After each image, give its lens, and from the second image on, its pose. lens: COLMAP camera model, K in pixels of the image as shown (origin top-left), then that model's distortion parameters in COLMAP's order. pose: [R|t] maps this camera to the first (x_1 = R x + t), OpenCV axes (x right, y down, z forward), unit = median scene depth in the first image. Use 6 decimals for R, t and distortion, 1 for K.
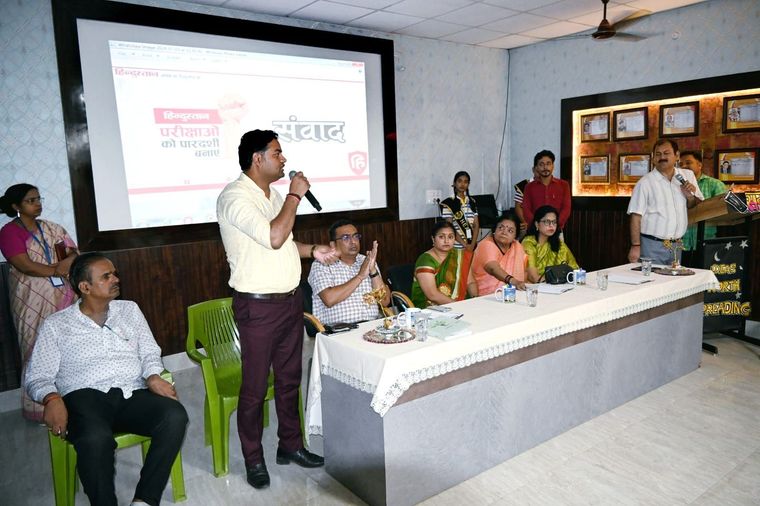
lens RADIAL K [[570.0, 0, 378.7], [0, 570.0, 256.1], [0, 0, 1]] dist [0.008885, -0.010188]
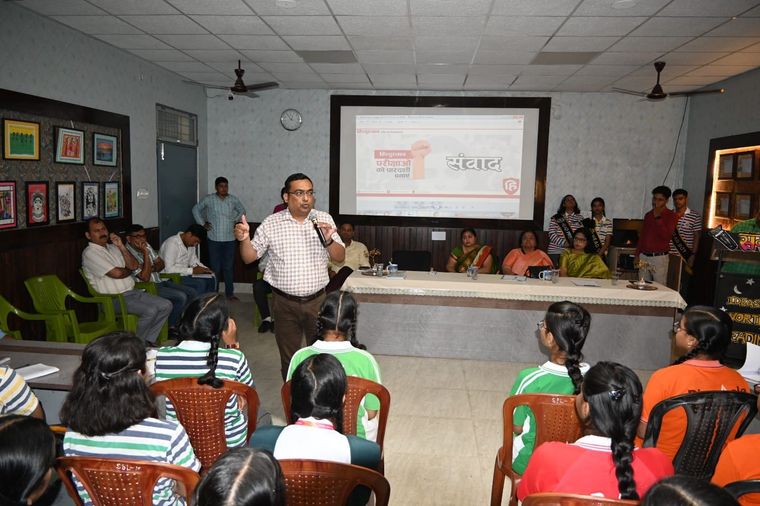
lens RADIAL K [[570.0, 0, 379.9], [0, 570.0, 254.8], [0, 0, 1]] dist [0.008885, -0.010188]
pose [[0.734551, 0.138907, -0.664184, 0.744217], [-0.149226, 0.987929, 0.041579, -0.007419], [0.661942, 0.068572, 0.746412, -0.272966]]
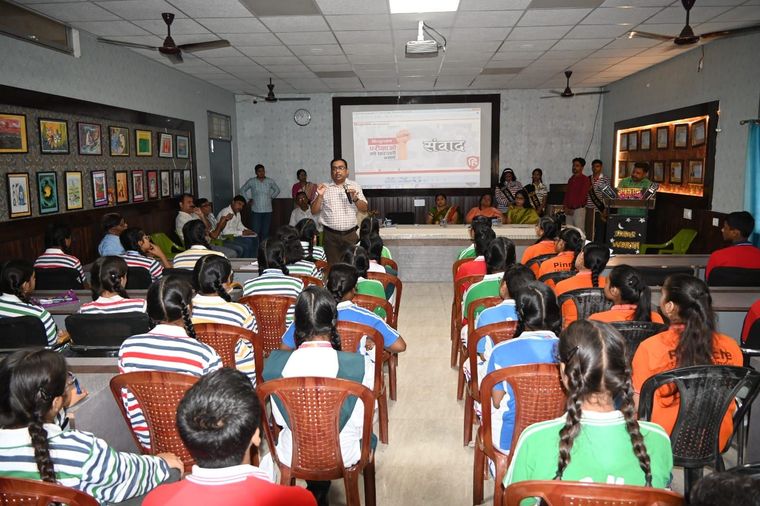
lens RADIAL K [[575.0, 0, 381.4], [0, 575.0, 251.7], [0, 0, 1]] dist [0.020032, 0.004066]
pose [[0.760519, 0.123482, -0.637466, 1.047422], [-0.109800, 0.992069, 0.061176, 0.045053], [0.639965, 0.023468, 0.768046, -0.667809]]
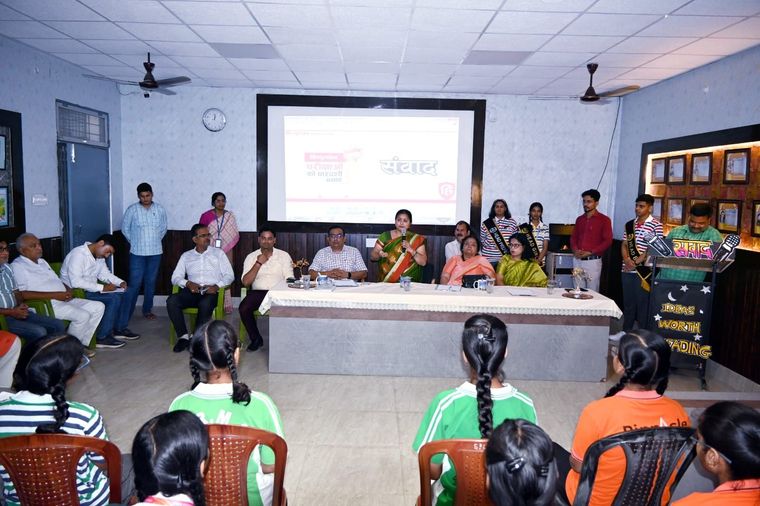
lens RADIAL K [[570.0, 0, 379.6], [0, 570.0, 255.9], [0, 0, 1]] dist [0.008885, -0.010188]
pose [[0.794778, 0.127096, -0.593443, 0.721943], [-0.140226, 0.989824, 0.024187, -0.022006], [0.590478, 0.063993, 0.804513, -0.194336]]
